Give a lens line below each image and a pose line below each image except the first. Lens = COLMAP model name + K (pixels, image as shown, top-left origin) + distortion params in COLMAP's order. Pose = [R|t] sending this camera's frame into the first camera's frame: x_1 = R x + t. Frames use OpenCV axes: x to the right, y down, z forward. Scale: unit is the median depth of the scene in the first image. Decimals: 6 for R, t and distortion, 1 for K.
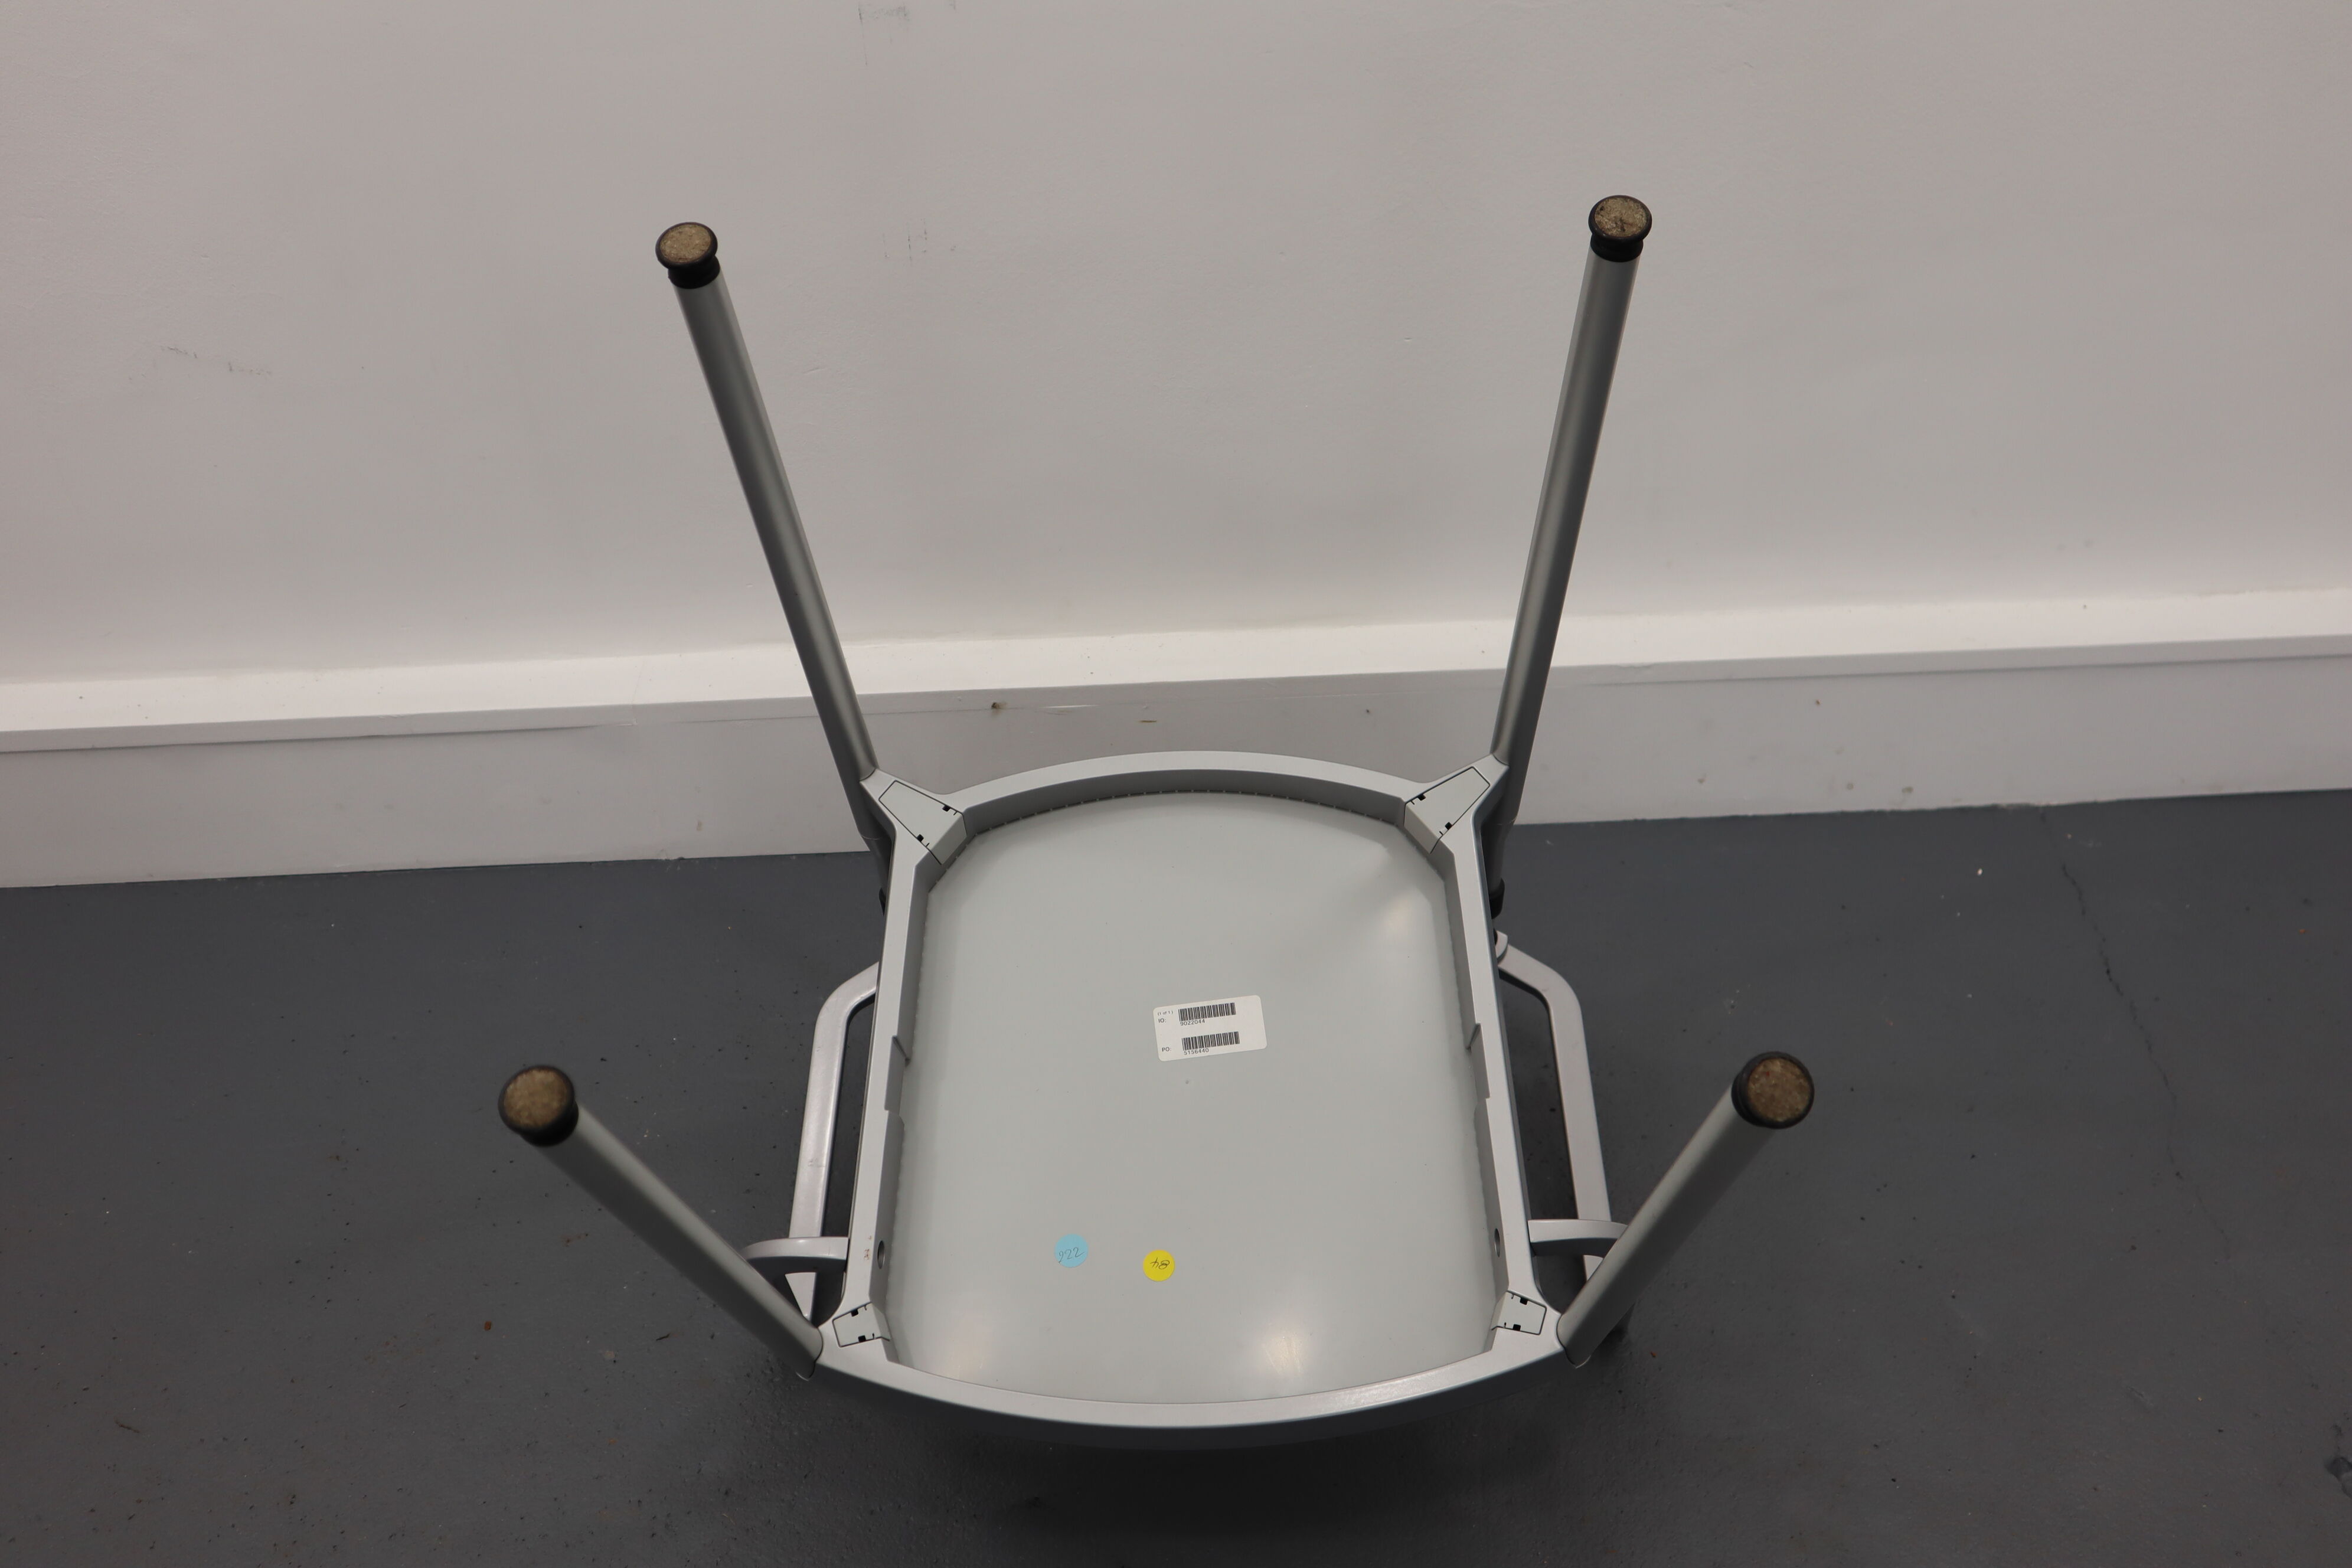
lens RADIAL K [[2333.9, 0, 1176.0], [0, 2333.9, 784.0], [0, 0, 1]] dist [-0.050008, 0.133204]
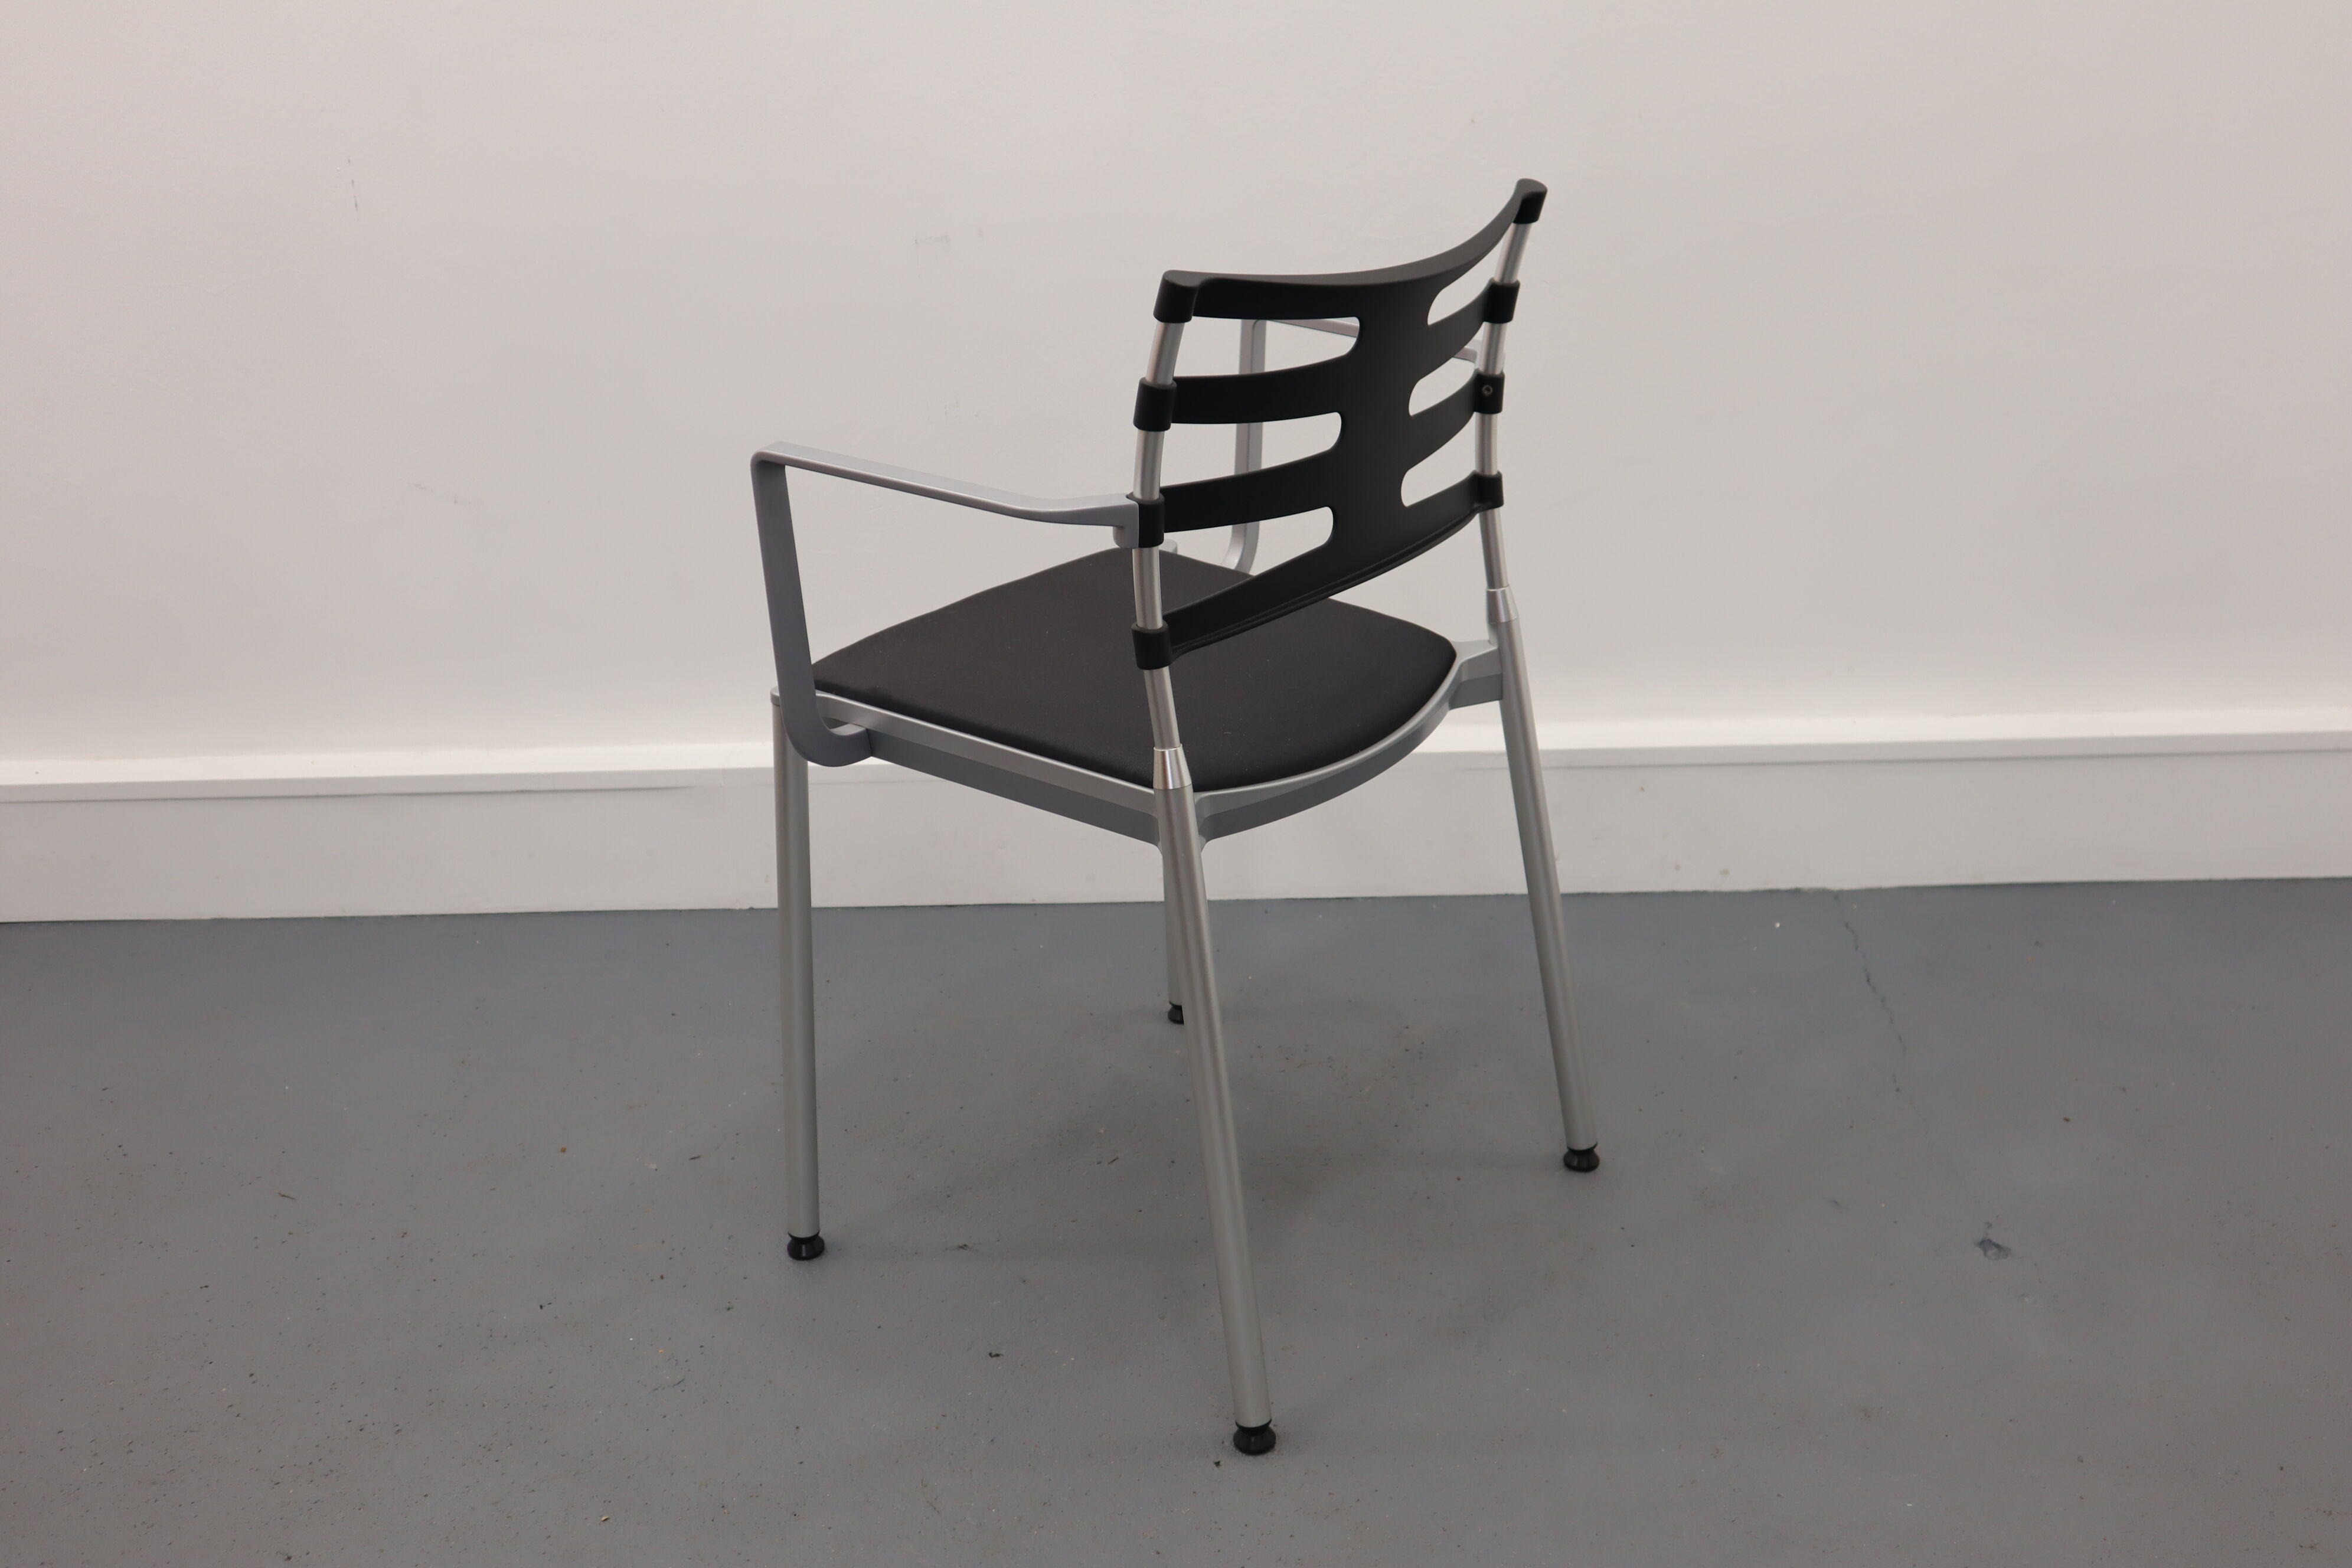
lens RADIAL K [[2333.9, 0, 1176.0], [0, 2333.9, 784.0], [0, 0, 1]] dist [-0.050008, 0.133204]
pose [[0.997533, 0.019536, -0.067422, 0.106491], [-0.037088, 0.962166, -0.269927, 0.310889], [0.059598, 0.271762, 0.960517, -0.233651]]
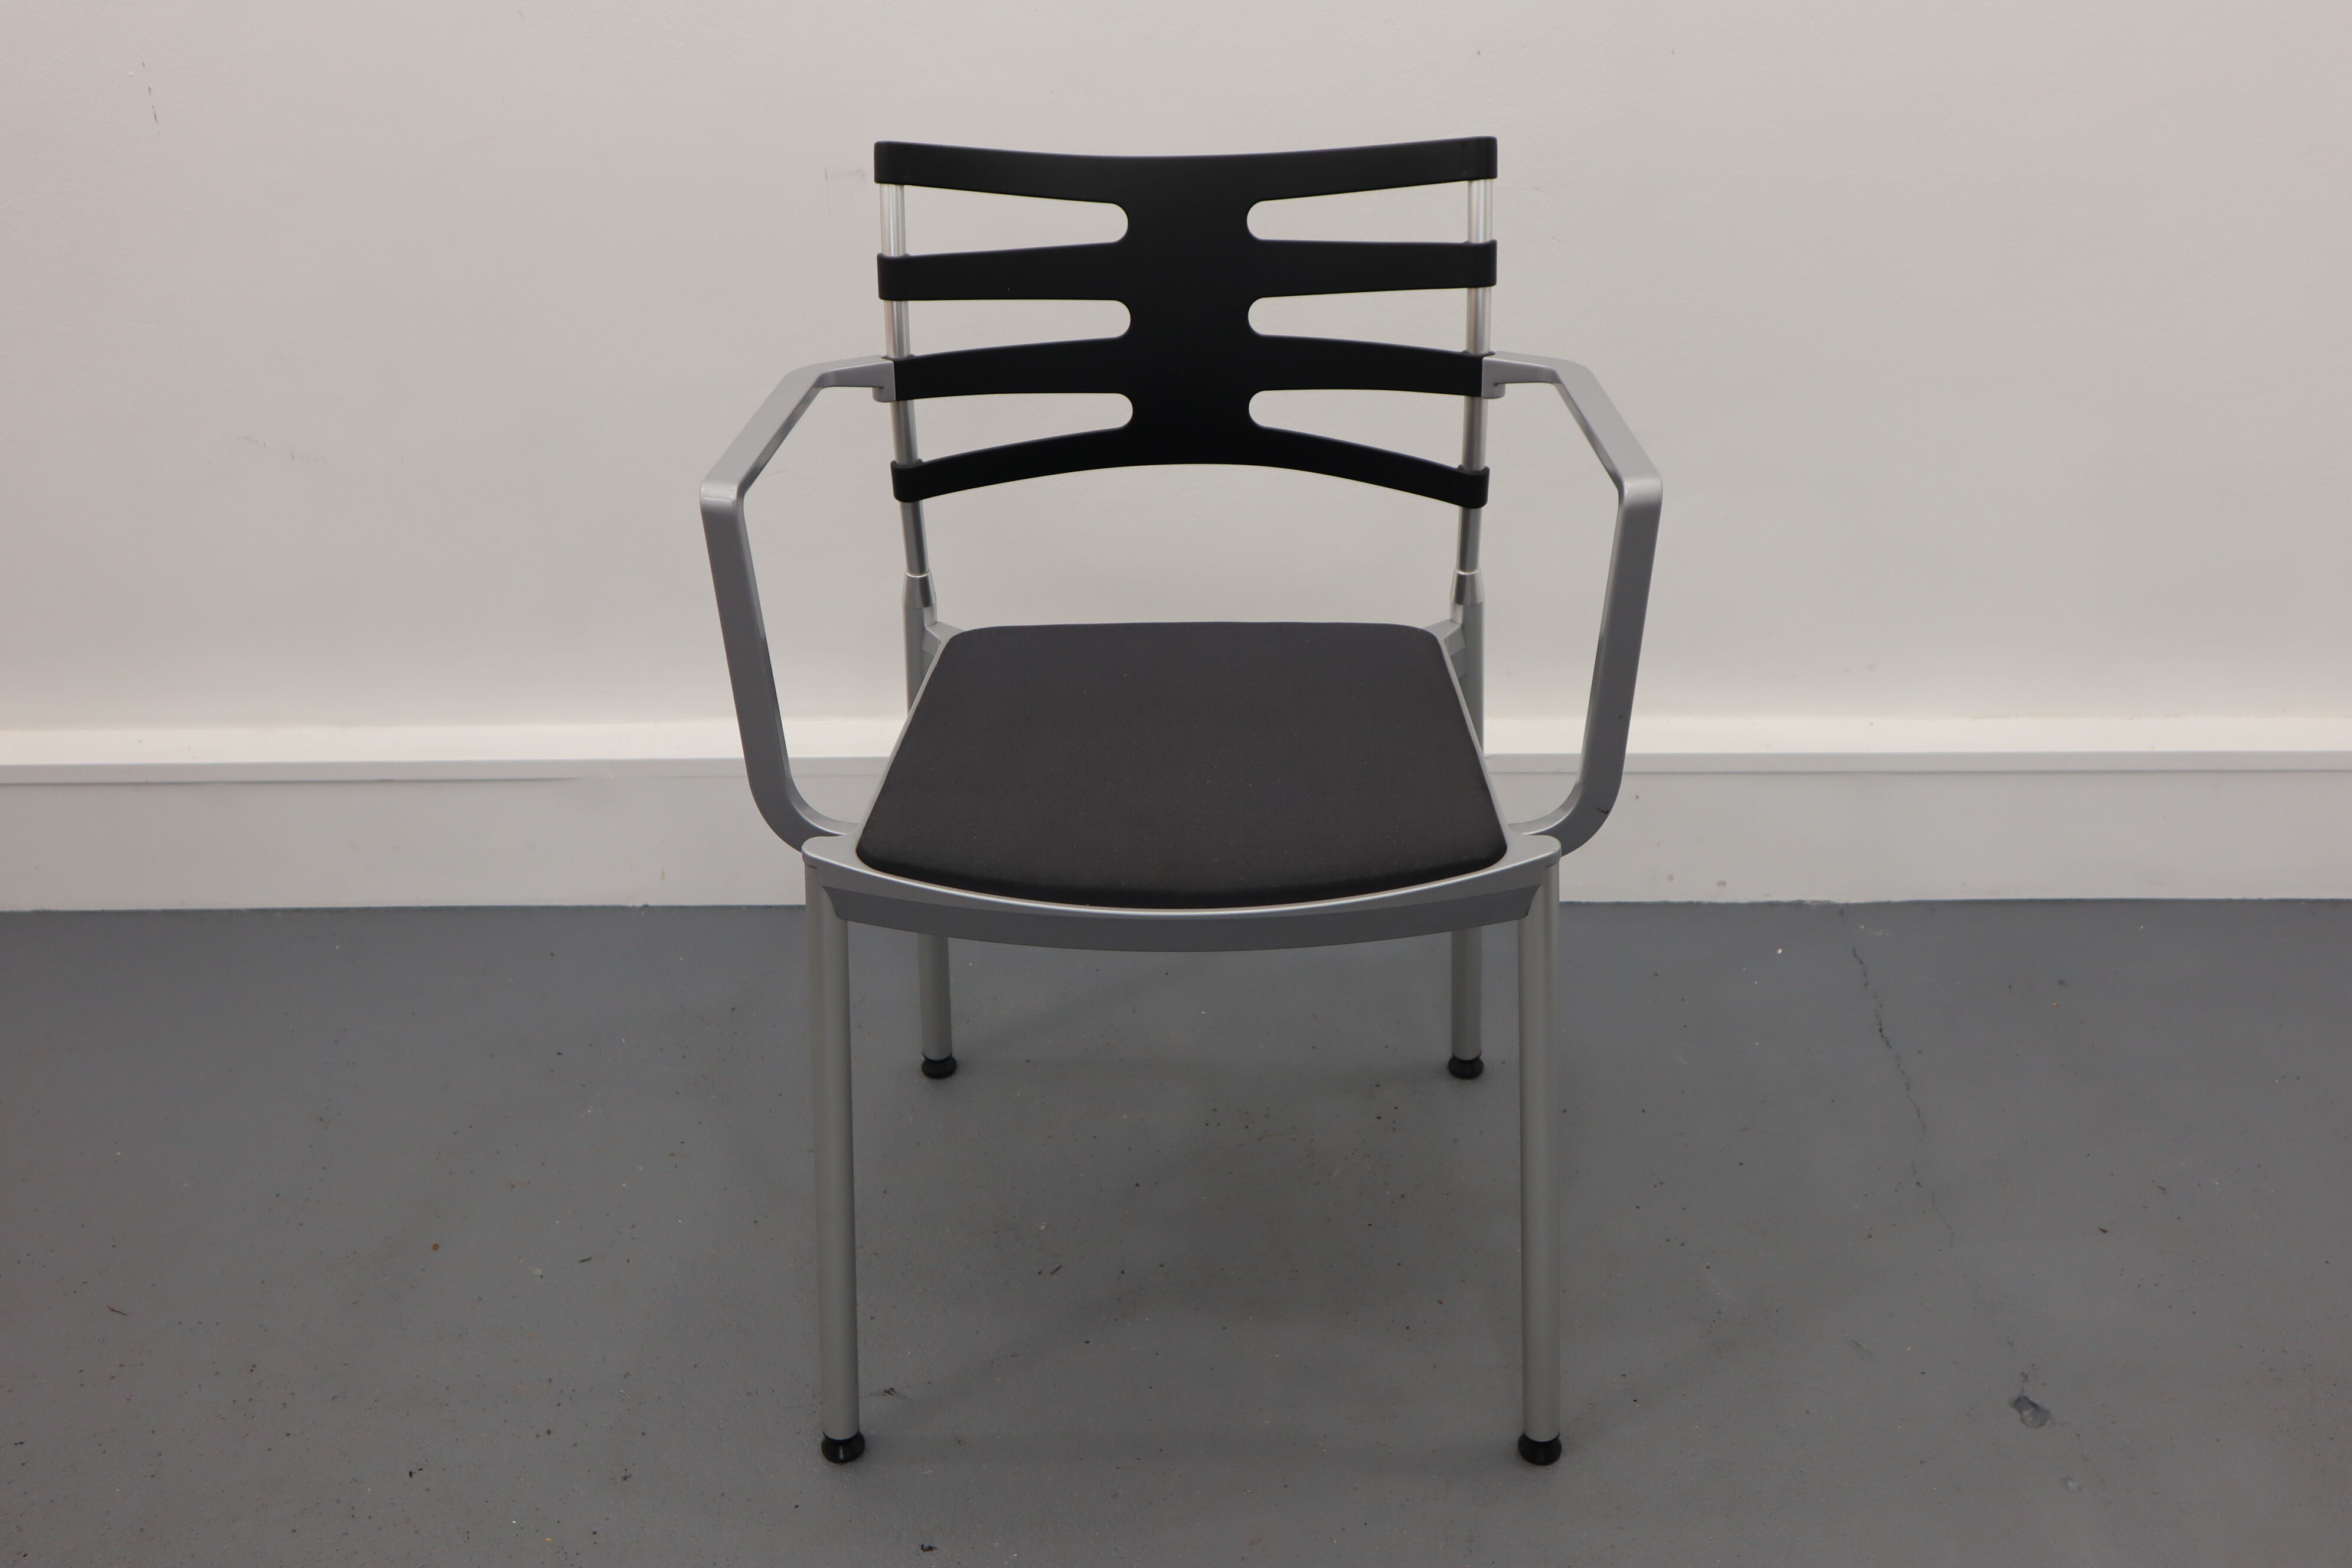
lens RADIAL K [[2333.5, 0, 1182.0], [0, 2333.5, 785.9], [0, 0, 1]] dist [-0.049315, 0.132944]
pose [[0.999138, 0.036275, -0.020176, 0.073696], [-0.038796, 0.988939, -0.143156, 0.130894], [0.014760, 0.143816, 0.989494, -0.139468]]
